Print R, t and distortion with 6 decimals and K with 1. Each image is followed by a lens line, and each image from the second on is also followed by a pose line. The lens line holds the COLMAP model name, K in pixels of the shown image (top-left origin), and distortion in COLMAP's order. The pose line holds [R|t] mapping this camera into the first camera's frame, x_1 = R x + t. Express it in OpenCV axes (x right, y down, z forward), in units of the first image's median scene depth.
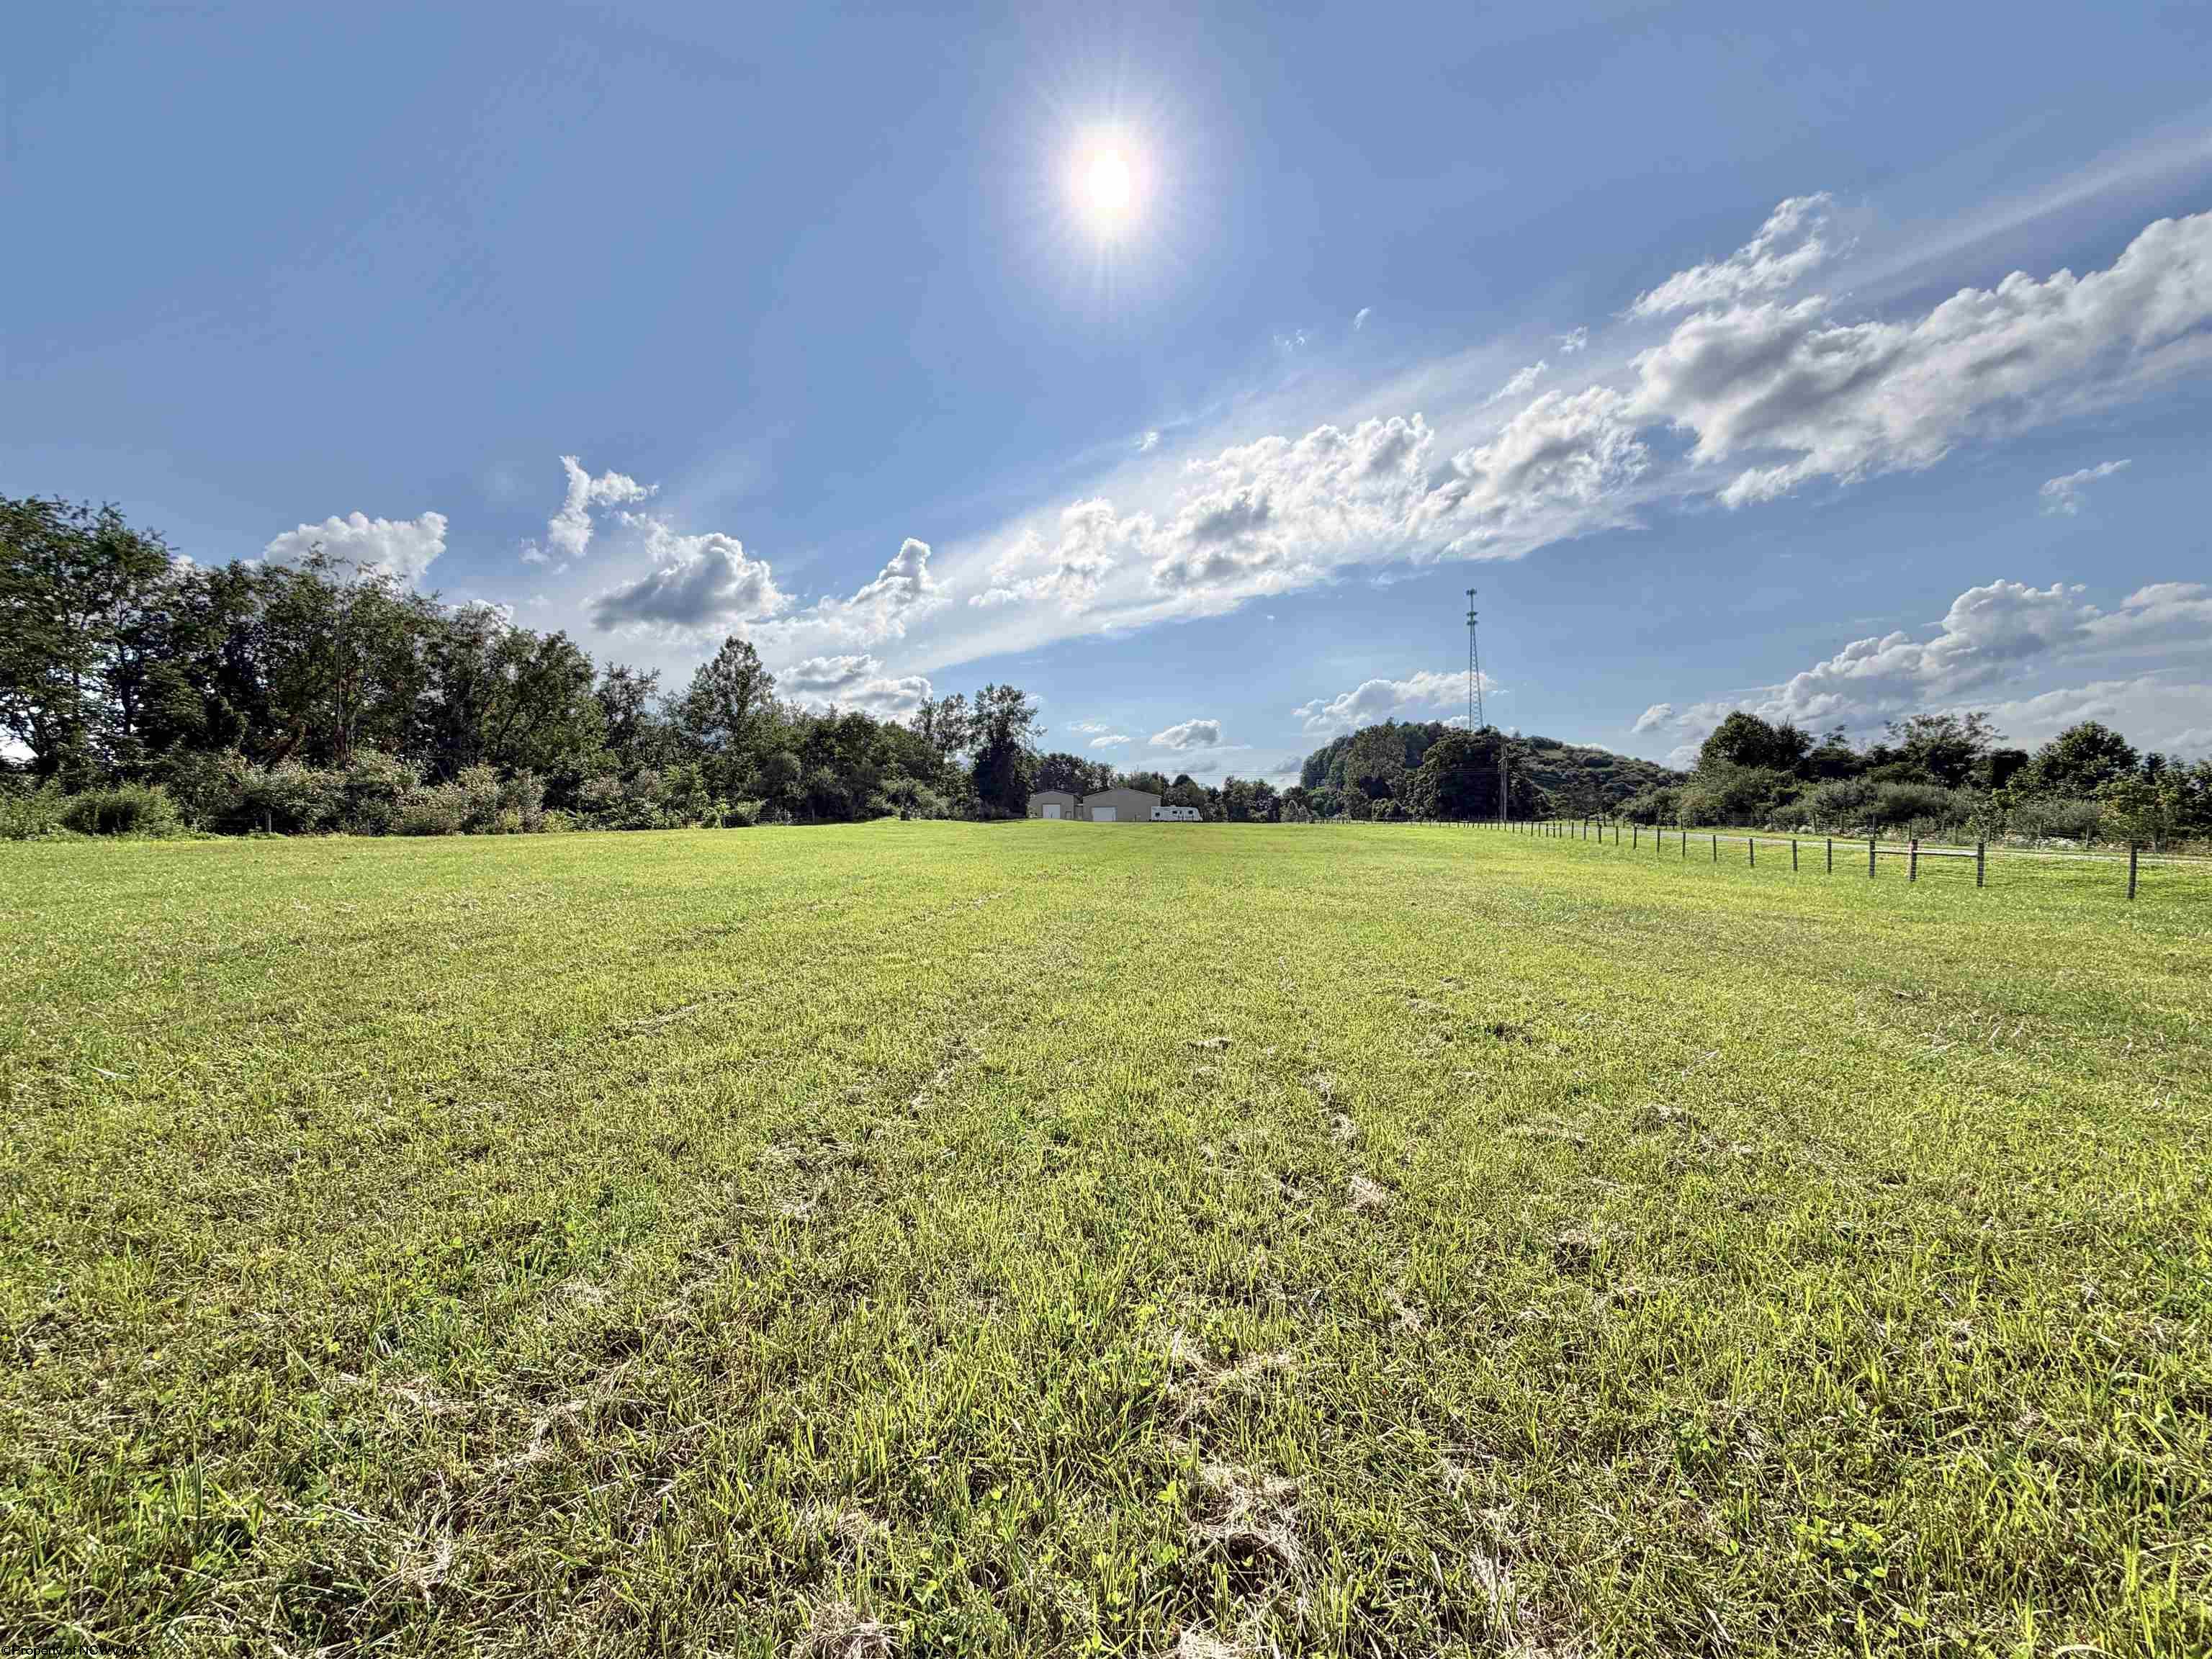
lens RADIAL K [[885.7, 0, 1103.3], [0, 885.7, 852.3], [0, 0, 1]] dist [0.000047, 0.000250]
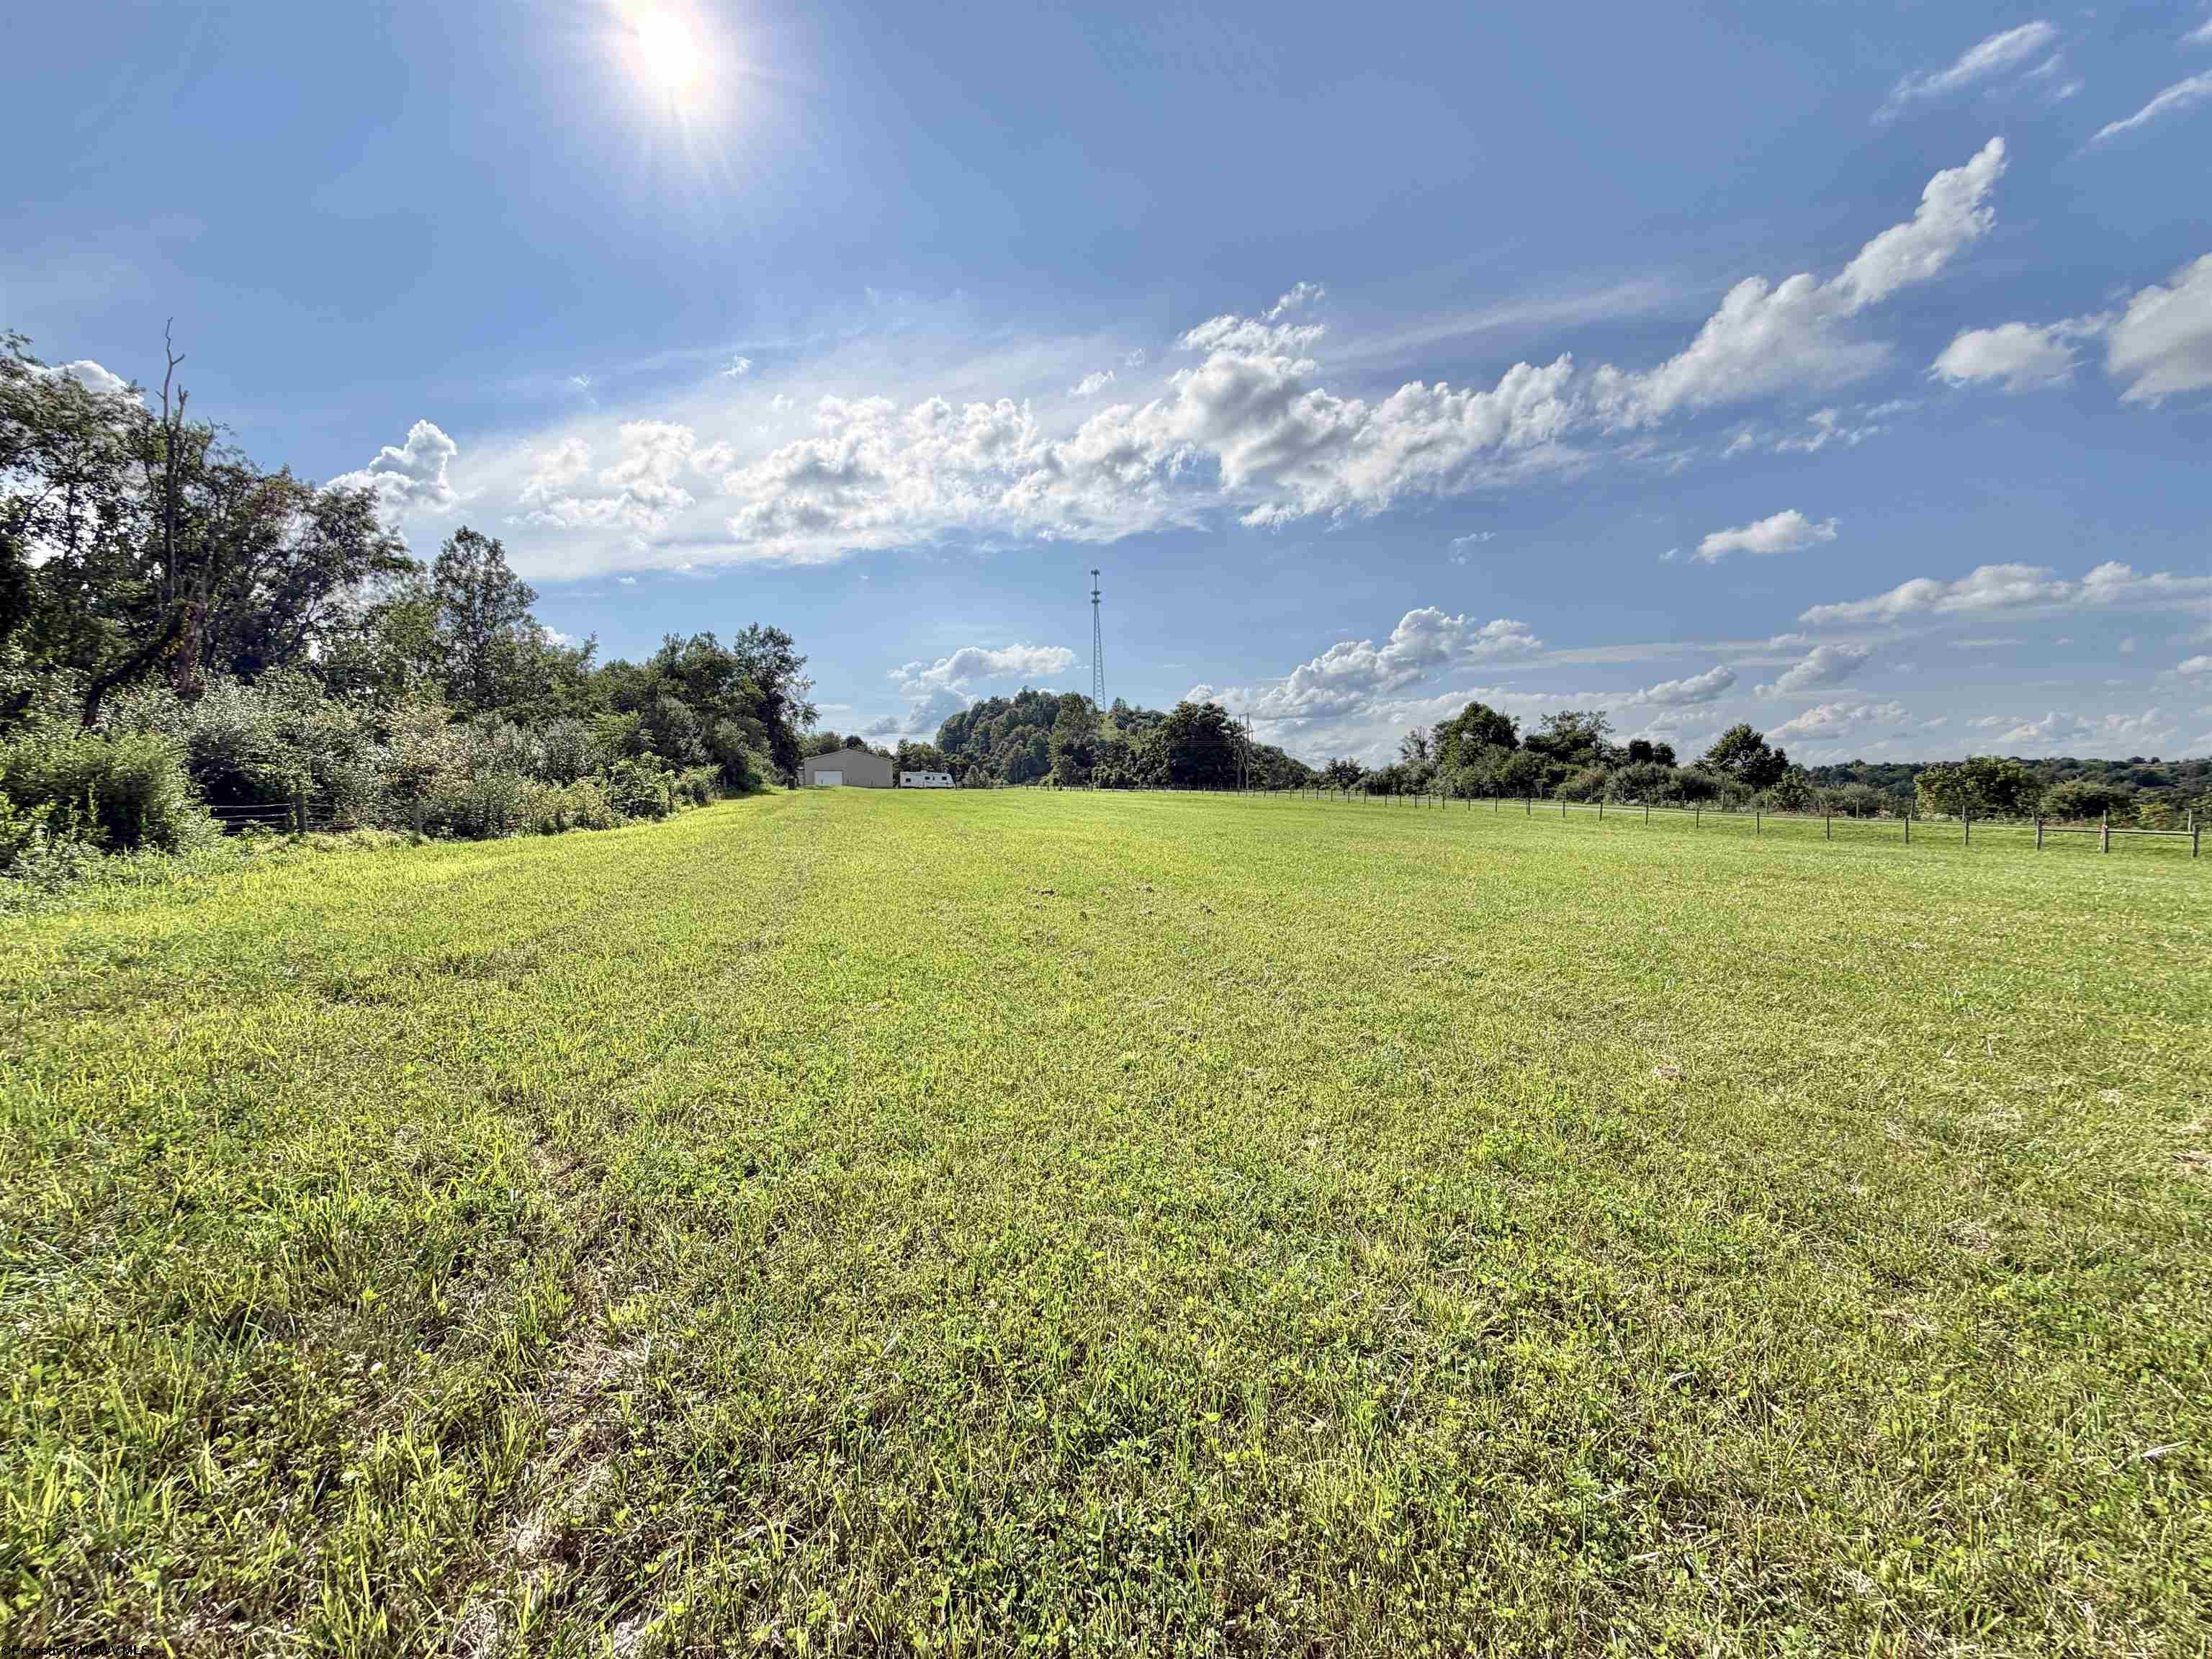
lens RADIAL K [[880.5, 0, 1096.1], [0, 880.5, 831.5], [0, 0, 1]] dist [0.000342, 0.000057]
pose [[0.899265, -0.017399, 0.437057, -0.282637], [0.008926, 0.999730, 0.021434, -0.012878], [-0.437313, -0.015374, 0.899178, 0.153325]]
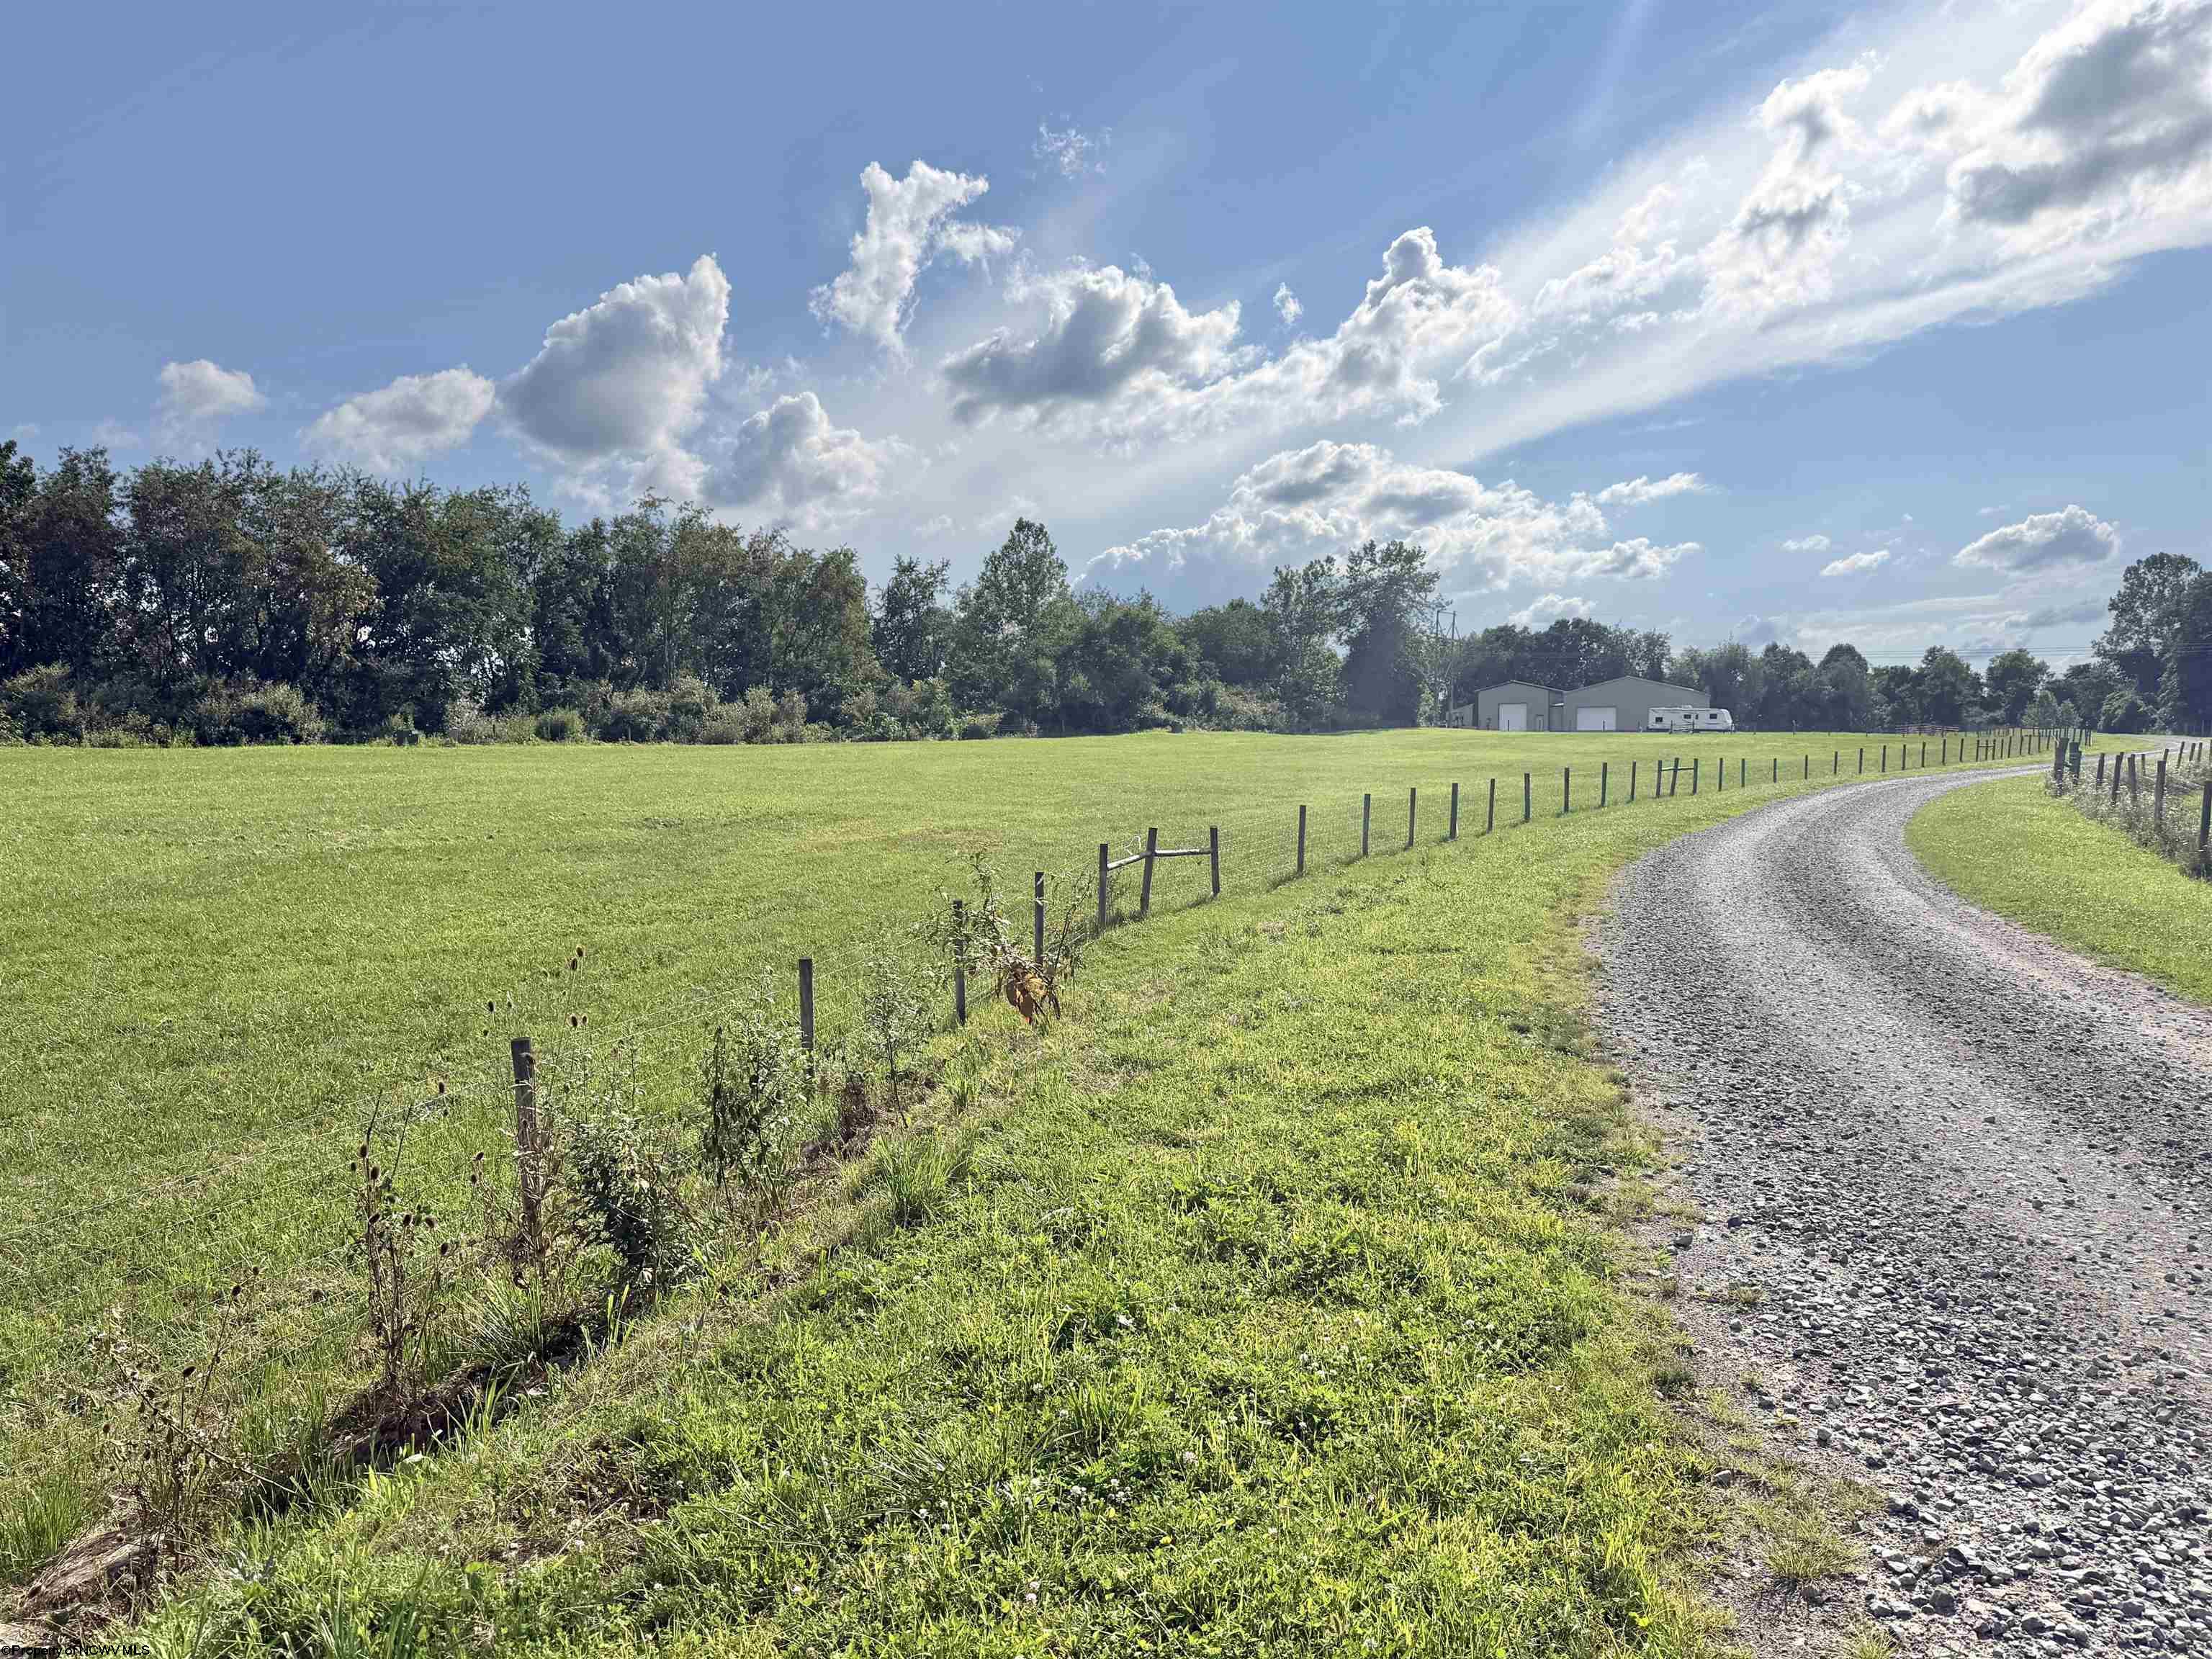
lens RADIAL K [[1579.7, 0, 1106.0], [0, 1579.7, 829.5], [0, 0, 1]] dist [0.130060, -0.000967]
pose [[0.907626, 0.028722, -0.418797, 0.315892], [-0.016706, 0.999338, 0.032332, 0.009159], [0.419448, -0.022349, 0.907504, -0.383193]]
